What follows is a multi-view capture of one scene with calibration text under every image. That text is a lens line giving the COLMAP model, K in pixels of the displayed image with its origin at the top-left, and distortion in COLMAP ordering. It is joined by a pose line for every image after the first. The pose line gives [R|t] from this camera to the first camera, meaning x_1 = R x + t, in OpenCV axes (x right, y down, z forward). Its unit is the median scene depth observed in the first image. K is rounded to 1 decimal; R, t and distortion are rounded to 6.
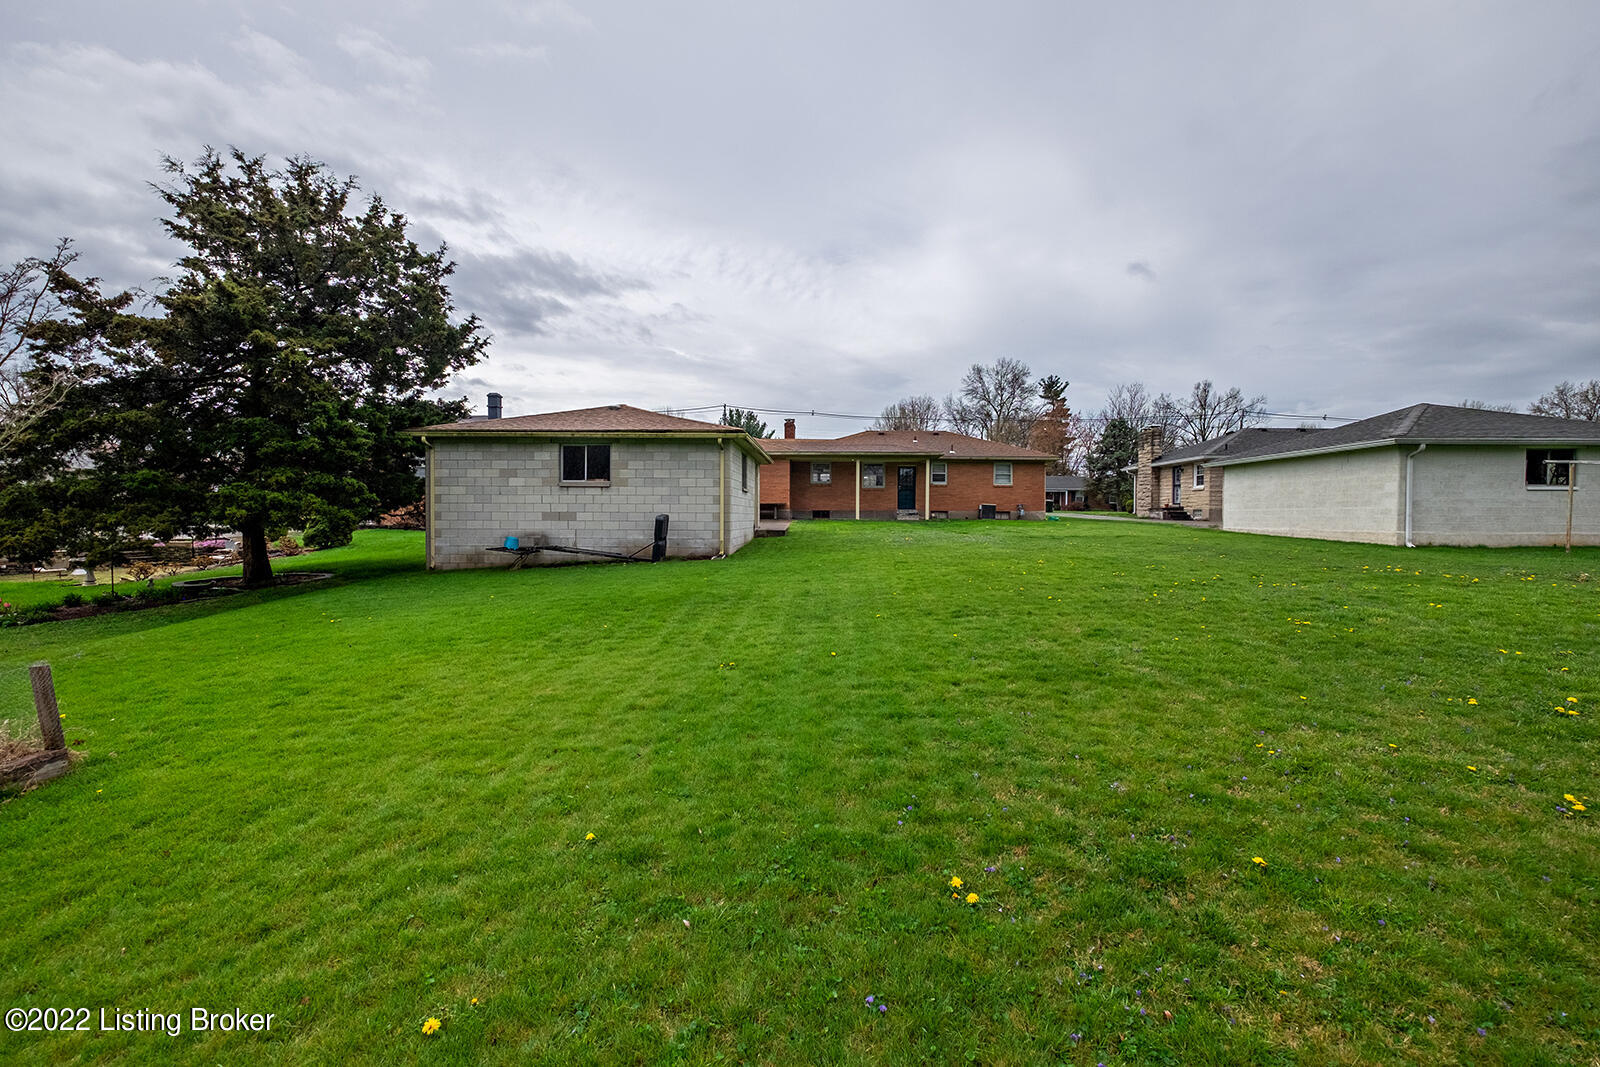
lens RADIAL K [[692.3, 0, 800.0], [0, 692.3, 533.5], [0, 0, 1]] dist [-0.002877, -0.000093]
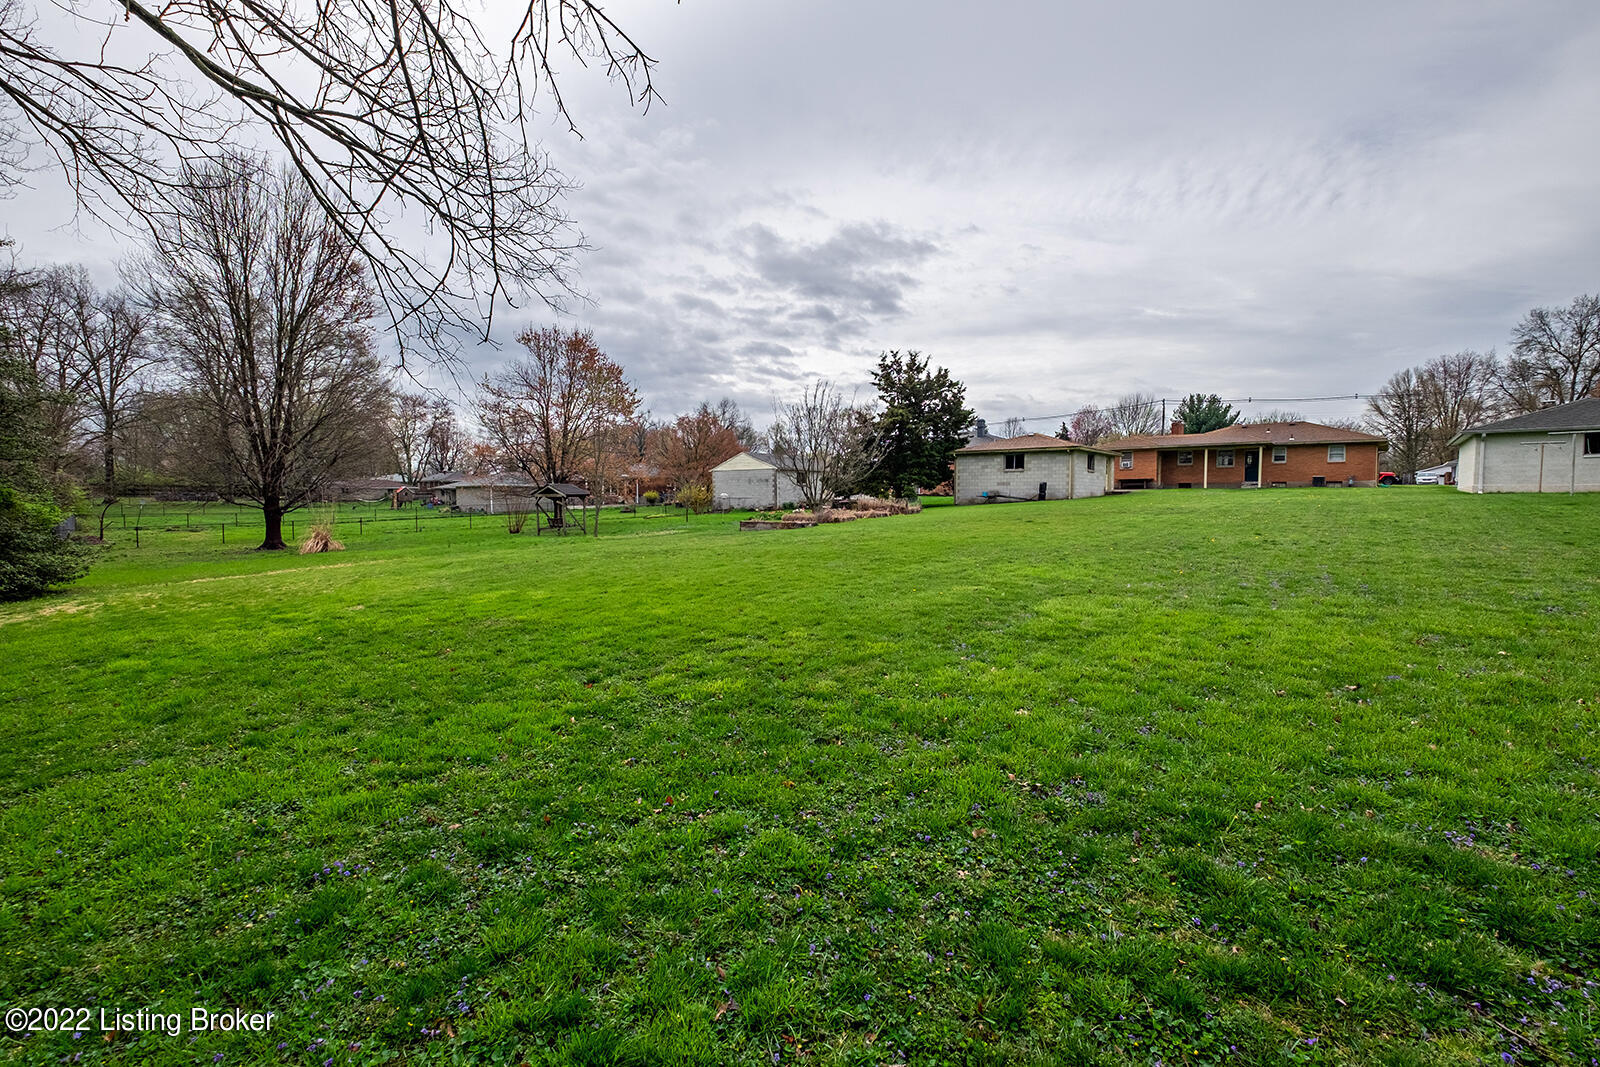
lens RADIAL K [[692.3, 0, 800.0], [0, 692.3, 533.5], [0, 0, 1]] dist [-0.002877, -0.000093]
pose [[0.782781, 0.027878, -0.621672, 0.619339], [-0.014431, 0.999541, 0.026652, 0.096144], [0.622130, -0.011891, 0.782824, -1.379635]]
